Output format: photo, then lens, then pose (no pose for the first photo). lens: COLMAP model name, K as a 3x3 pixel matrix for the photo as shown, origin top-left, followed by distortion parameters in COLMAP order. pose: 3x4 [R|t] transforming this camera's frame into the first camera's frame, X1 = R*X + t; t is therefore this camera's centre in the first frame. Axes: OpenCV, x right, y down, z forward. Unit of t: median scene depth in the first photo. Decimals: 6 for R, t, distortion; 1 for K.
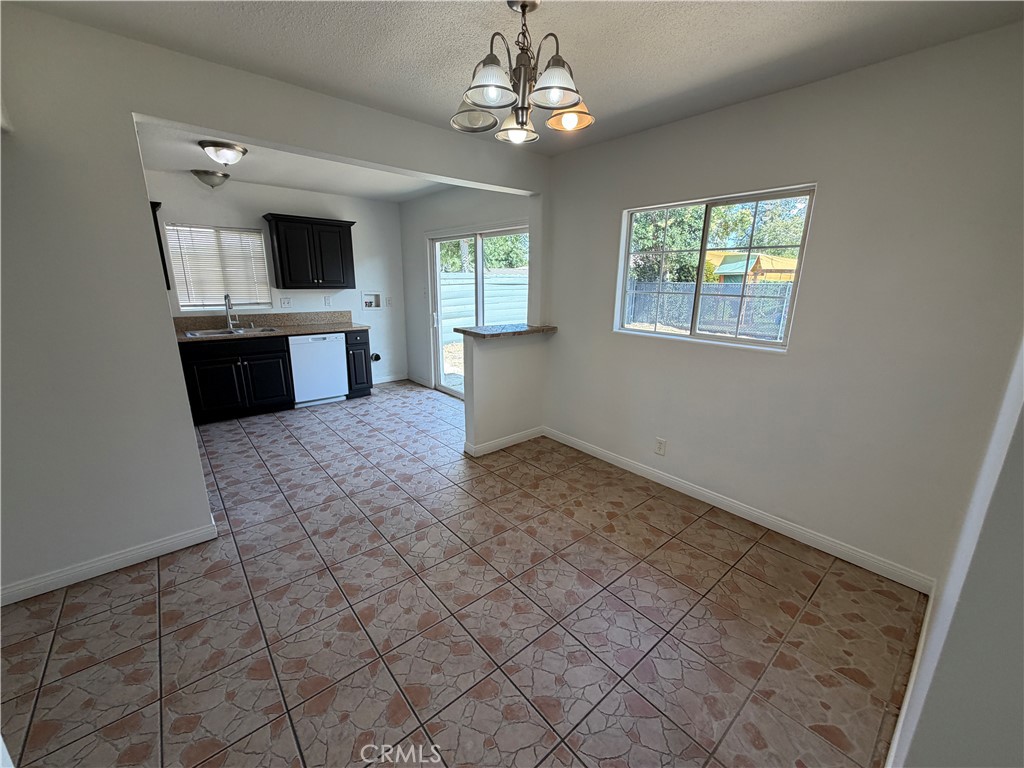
lens RADIAL K [[407.6, 0, 510.4], [0, 407.6, 385.1], [0, 0, 1]] dist [-0.001590, 0.000484]
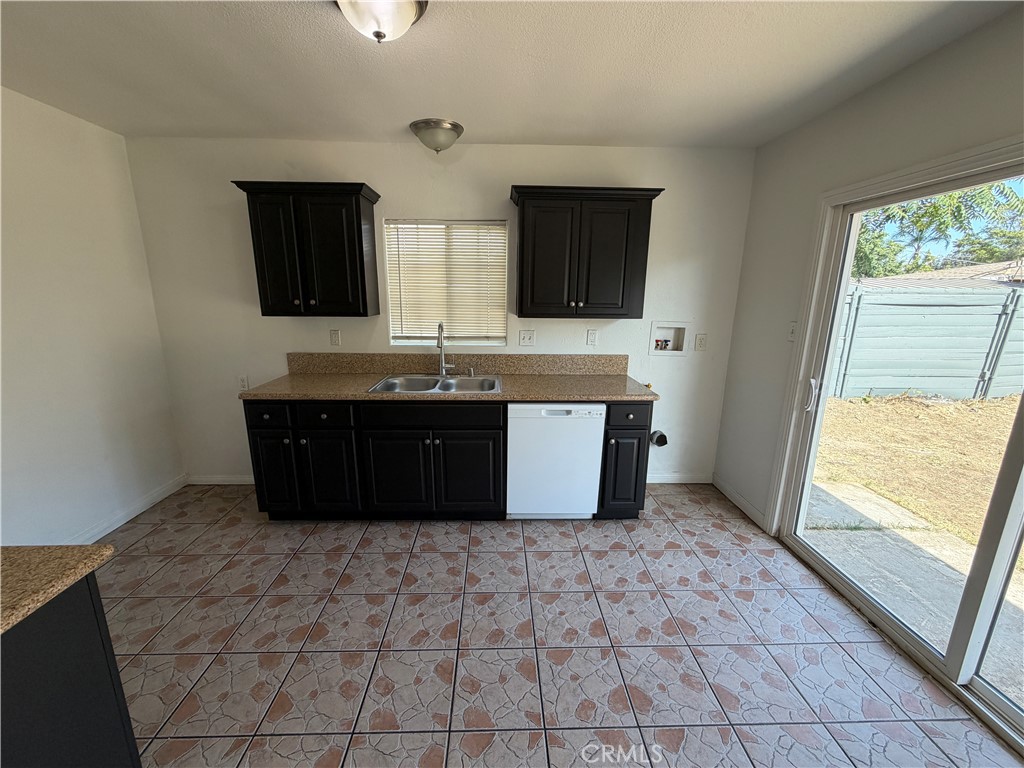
lens RADIAL K [[407.6, 0, 510.2], [0, 407.6, 386.6], [0, 0, 1]] dist [-0.001590, 0.000484]
pose [[0.781282, 0.138013, -0.608729, -0.225118], [-0.157135, 0.987328, 0.022173, -0.167557], [0.604075, 0.078329, 0.793069, 0.605926]]
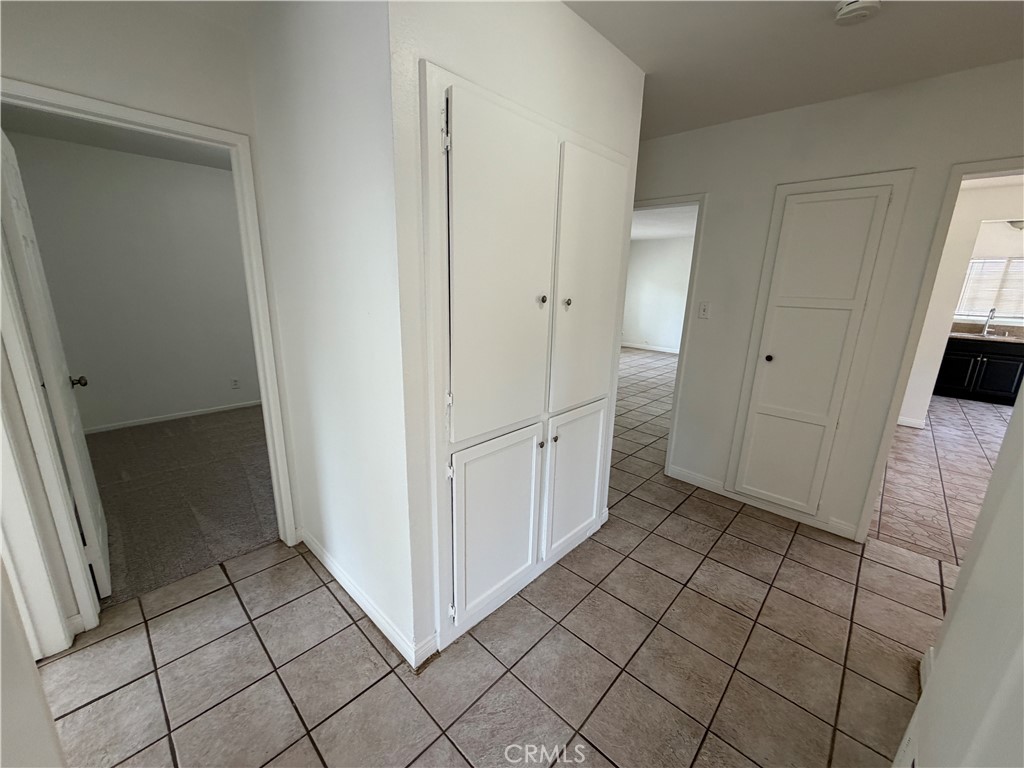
lens RADIAL K [[407.6, 0, 511.6], [0, 407.6, 383.6], [0, 0, 1]] dist [-0.001590, 0.000484]
pose [[0.109511, 0.237529, -0.965188, 0.501368], [-0.276062, 0.940094, 0.200032, 0.187499], [0.954881, 0.244546, 0.168524, -0.707080]]
